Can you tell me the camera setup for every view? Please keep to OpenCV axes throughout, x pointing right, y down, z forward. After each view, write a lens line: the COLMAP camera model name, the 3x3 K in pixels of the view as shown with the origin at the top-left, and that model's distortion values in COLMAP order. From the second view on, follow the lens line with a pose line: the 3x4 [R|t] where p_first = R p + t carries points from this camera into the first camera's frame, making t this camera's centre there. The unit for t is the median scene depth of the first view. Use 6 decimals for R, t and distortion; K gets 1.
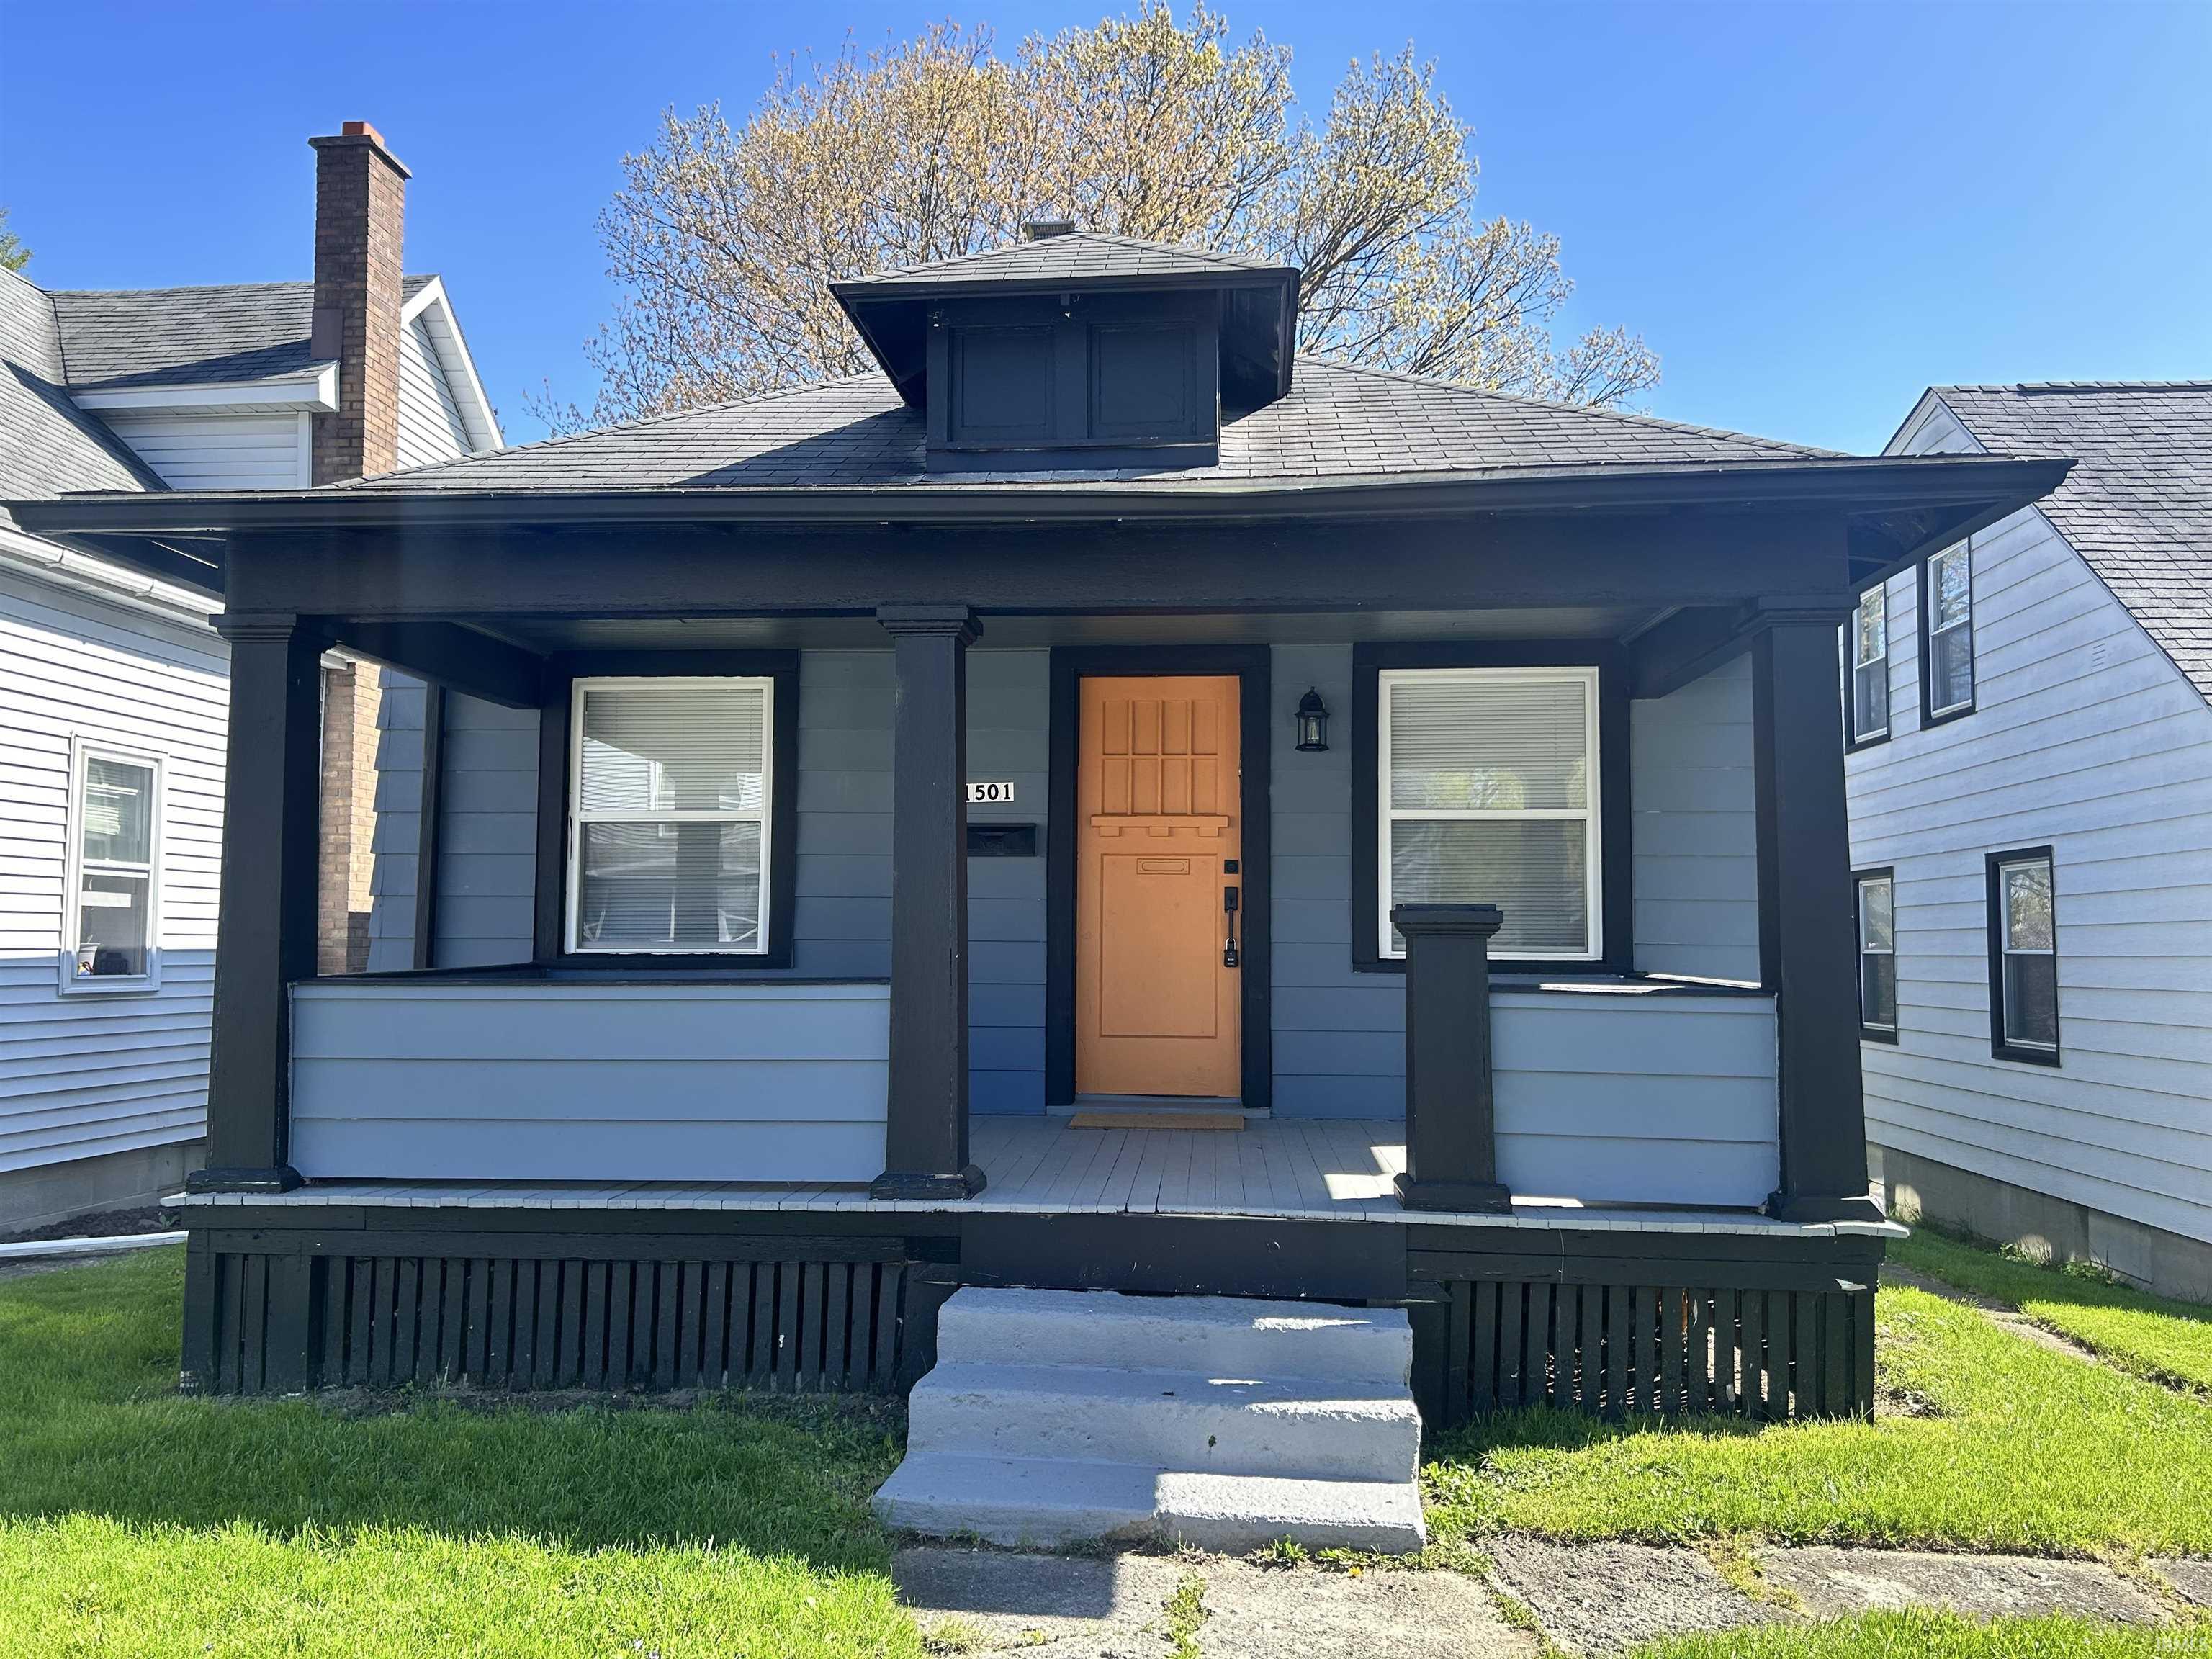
lens RADIAL K [[1655.7, 0, 1106.0], [0, 1655.7, 829.5], [0, 0, 1]] dist [0.045545, -0.037551]
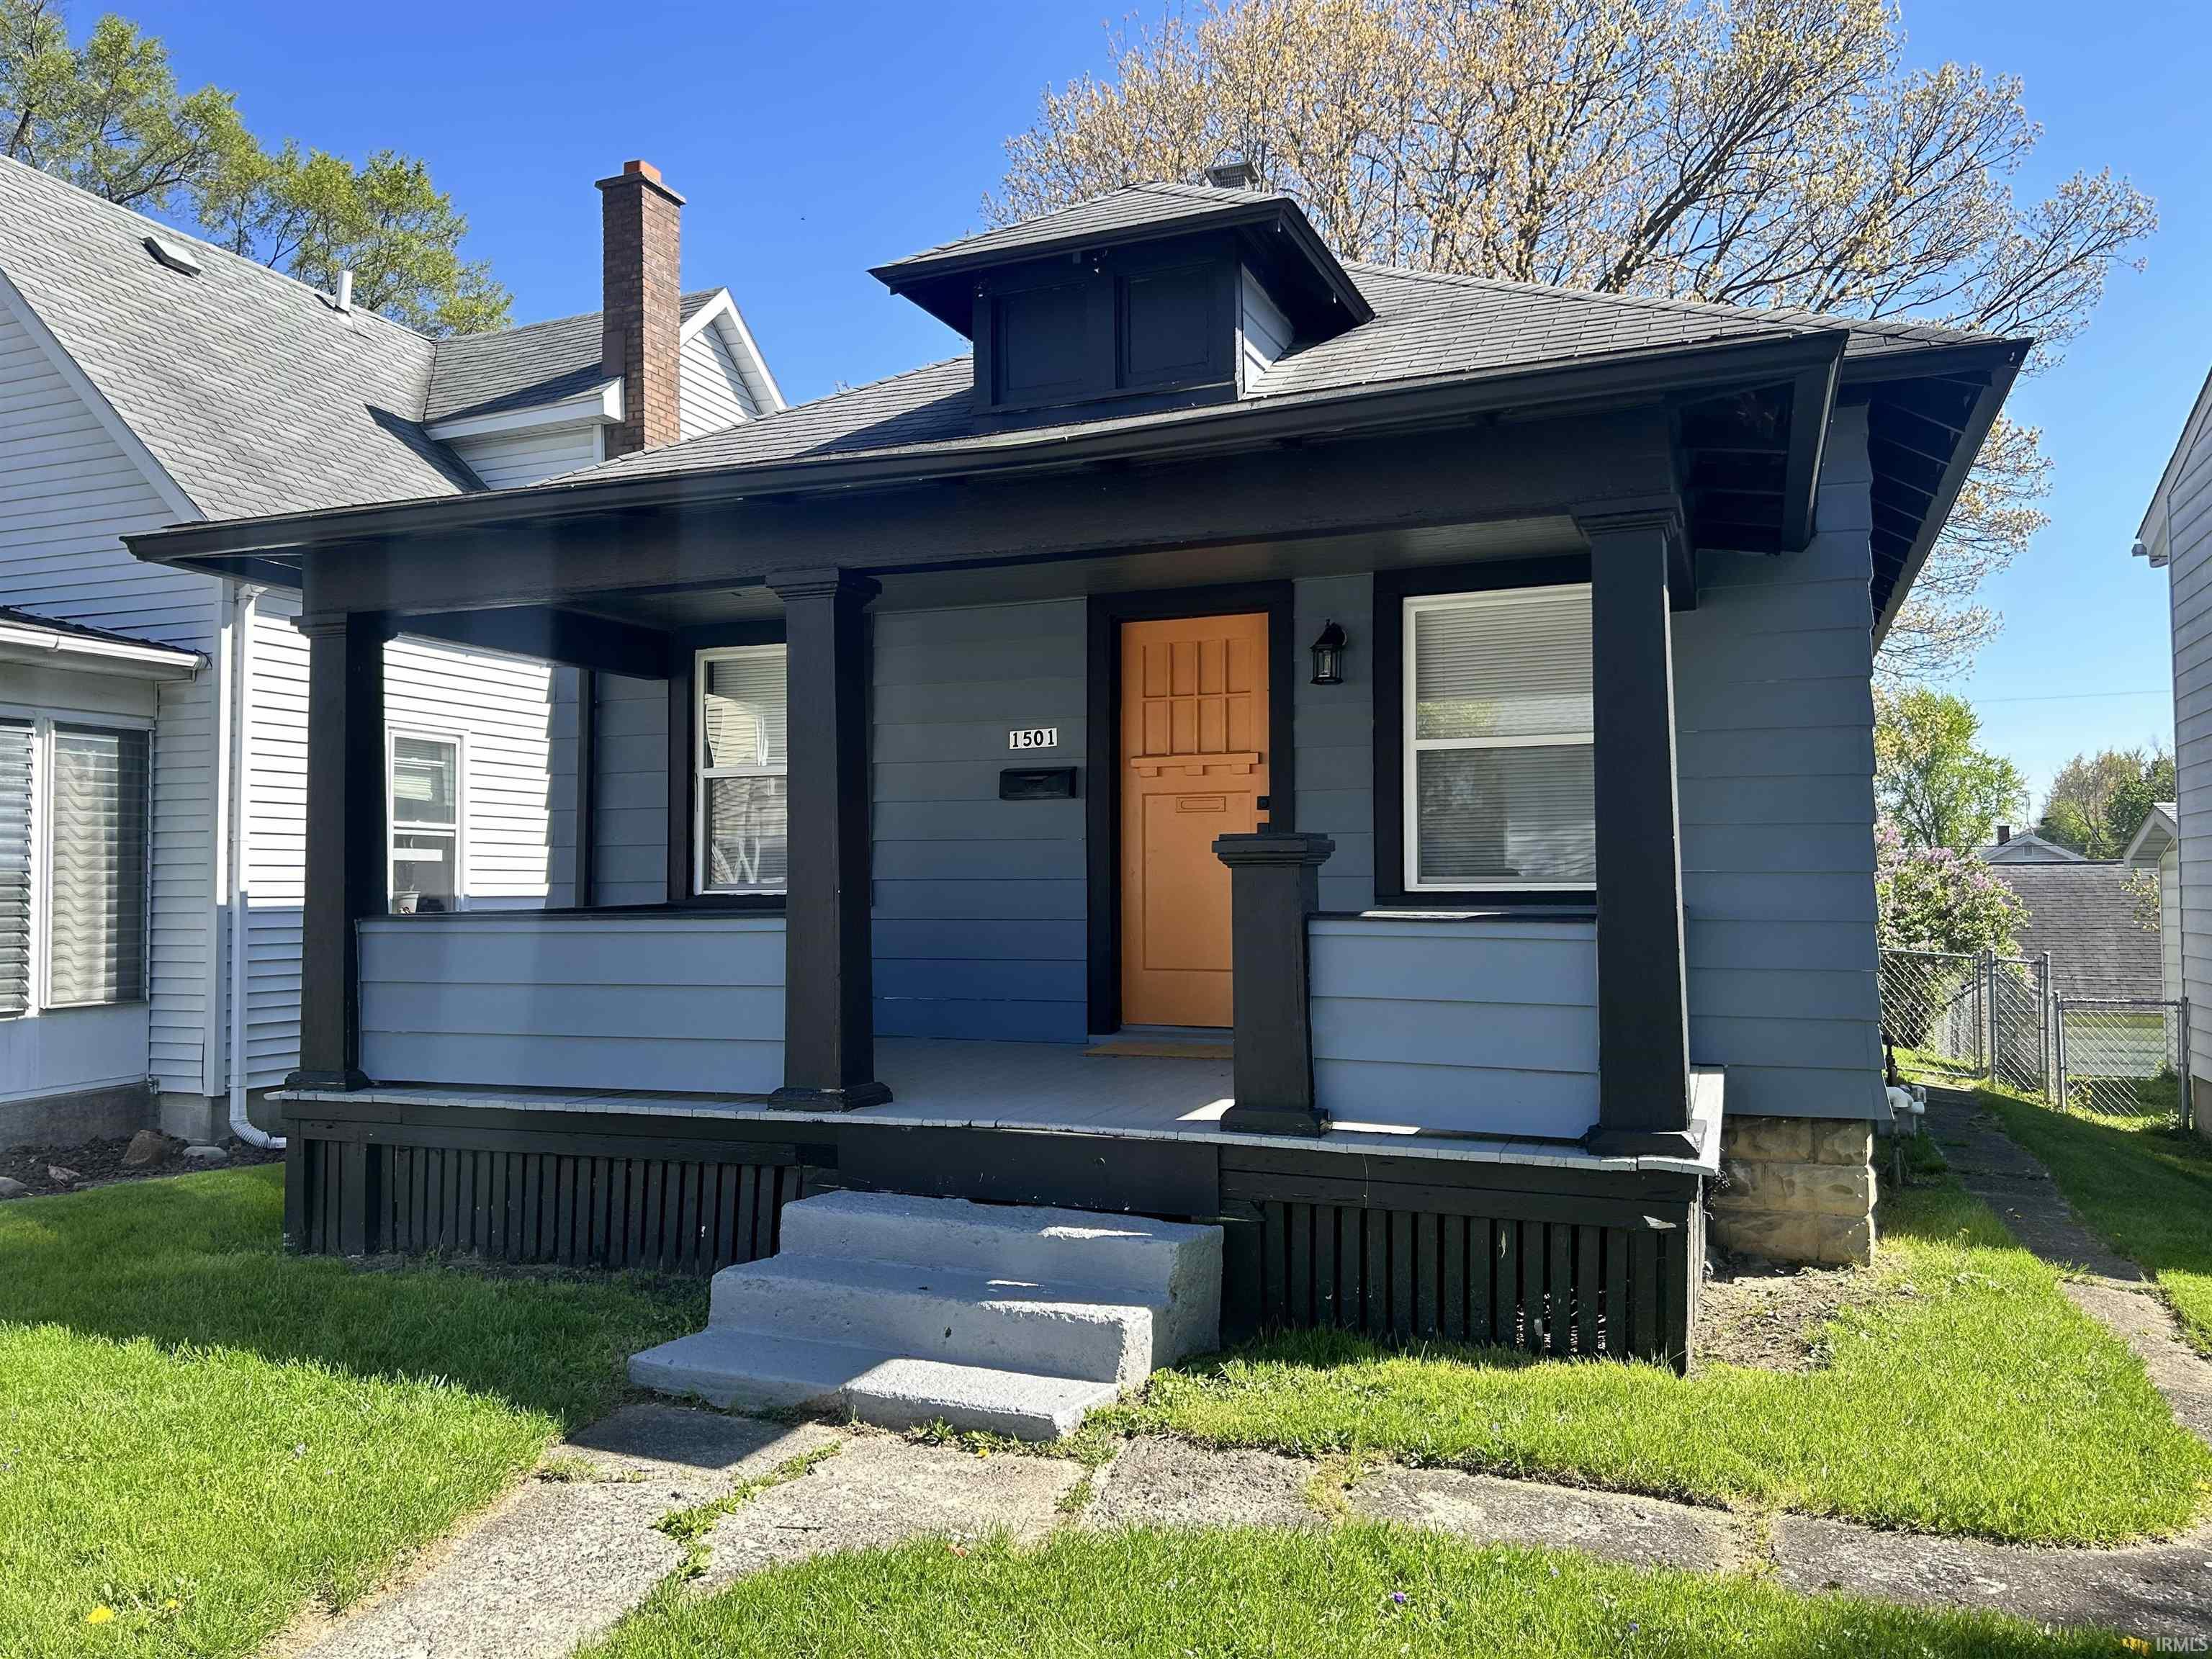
lens RADIAL K [[1659.5, 0, 1111.1], [0, 1659.5, 823.5], [0, 0, 1]] dist [0.086998, -0.137280]
pose [[0.955938, -0.023311, -0.292641, 0.401335], [0.031769, 0.999203, 0.024184, 0.011193], [0.291844, -0.032415, 0.955917, 0.002634]]
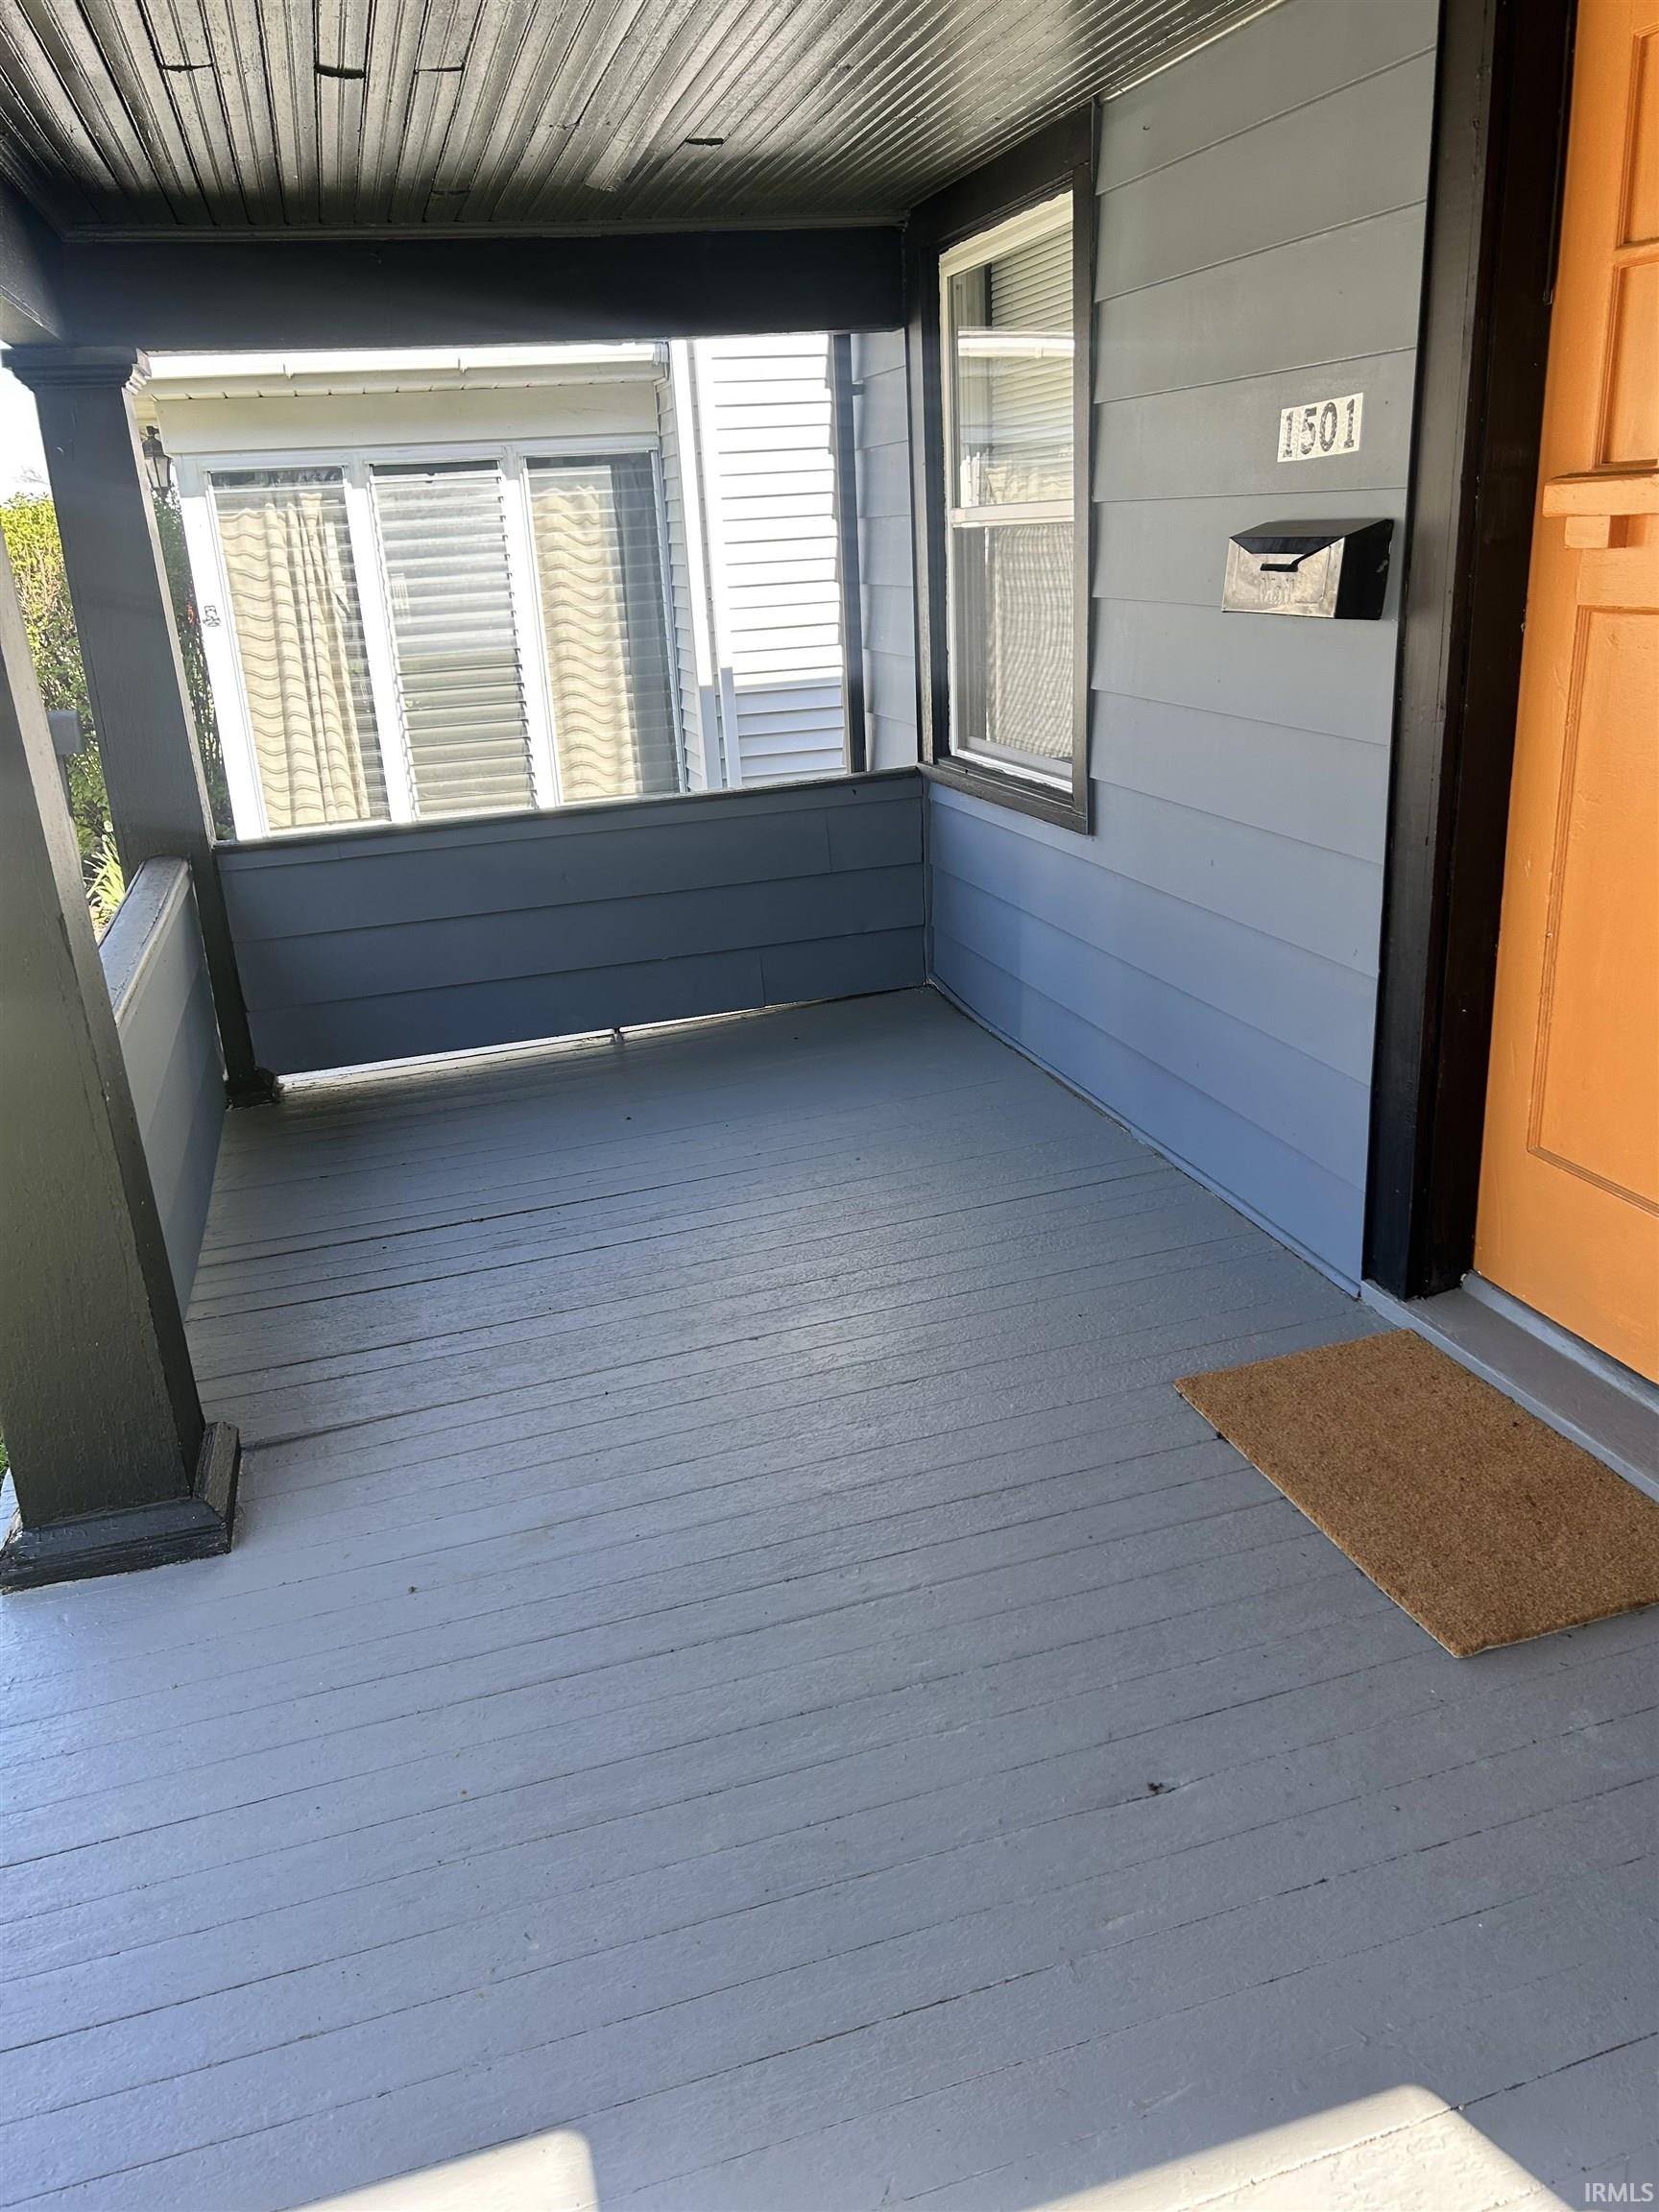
lens RADIAL K [[1659.5, 0, 820.9], [0, 1659.5, 1104.3], [0, 0, 1]] dist [0.086998, -0.137280]
pose [[0.345958, 0.283672, -0.894340, 0.367023], [0.125146, 0.930731, 0.343625, -0.035022], [0.929866, -0.230803, 0.286493, 1.076226]]
